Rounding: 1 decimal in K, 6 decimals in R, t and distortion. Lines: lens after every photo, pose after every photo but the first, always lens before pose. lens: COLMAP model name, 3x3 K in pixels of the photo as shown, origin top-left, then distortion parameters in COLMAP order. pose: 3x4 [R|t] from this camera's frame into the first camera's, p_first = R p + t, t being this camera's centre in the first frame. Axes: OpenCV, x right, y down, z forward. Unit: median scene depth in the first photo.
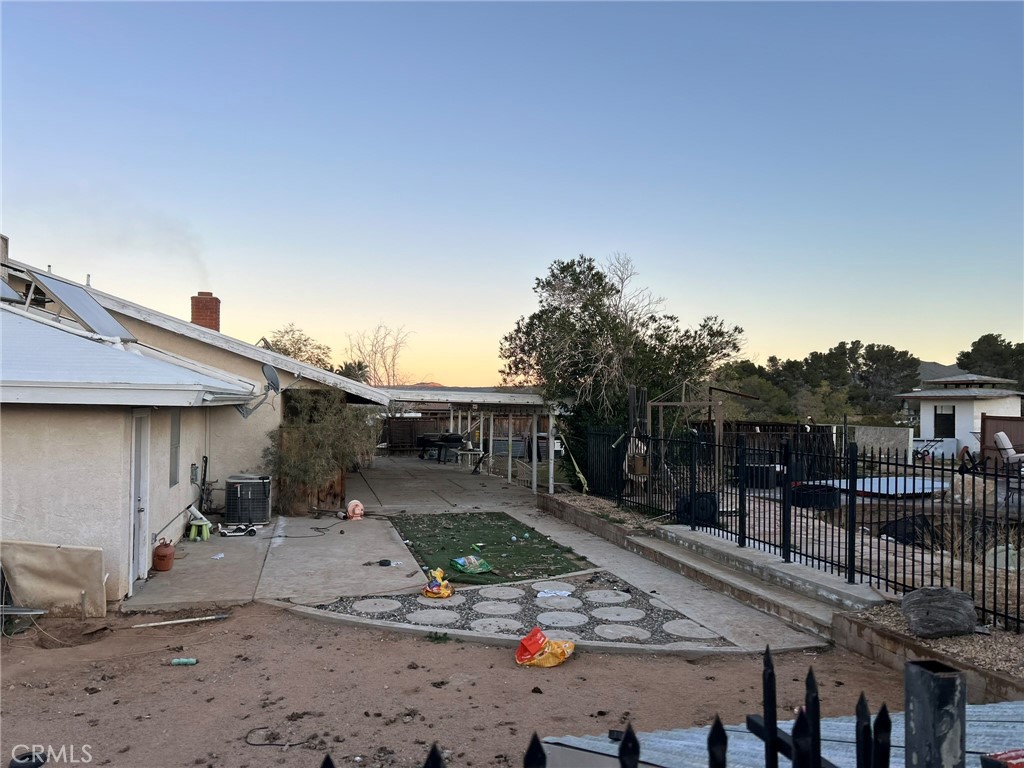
lens RADIAL K [[751.1, 0, 512.7], [0, 751.1, 387.3], [0, 0, 1]] dist [0.011781, -0.033759]
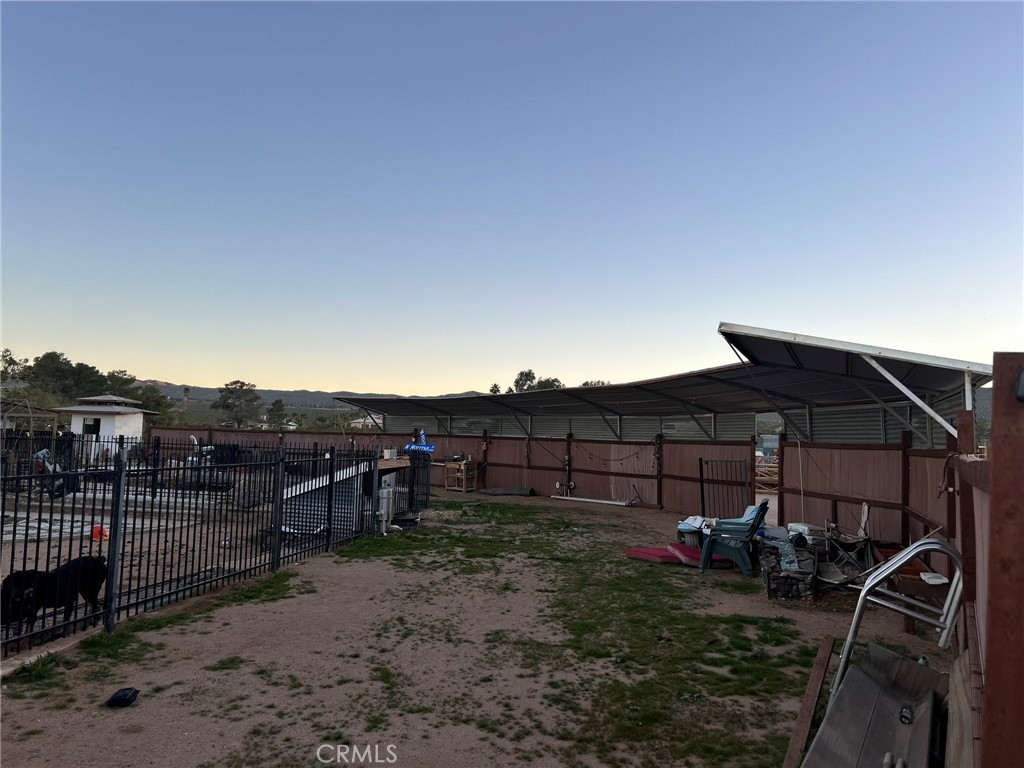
lens RADIAL K [[751.1, 0, 519.2], [0, 751.1, 382.7], [0, 0, 1]] dist [0.011781, -0.033759]
pose [[0.382711, 0.069820, 0.921226, -1.298721], [-0.053857, 0.997131, -0.053199, -0.026887], [-0.922297, -0.029255, 0.385373, -0.780697]]
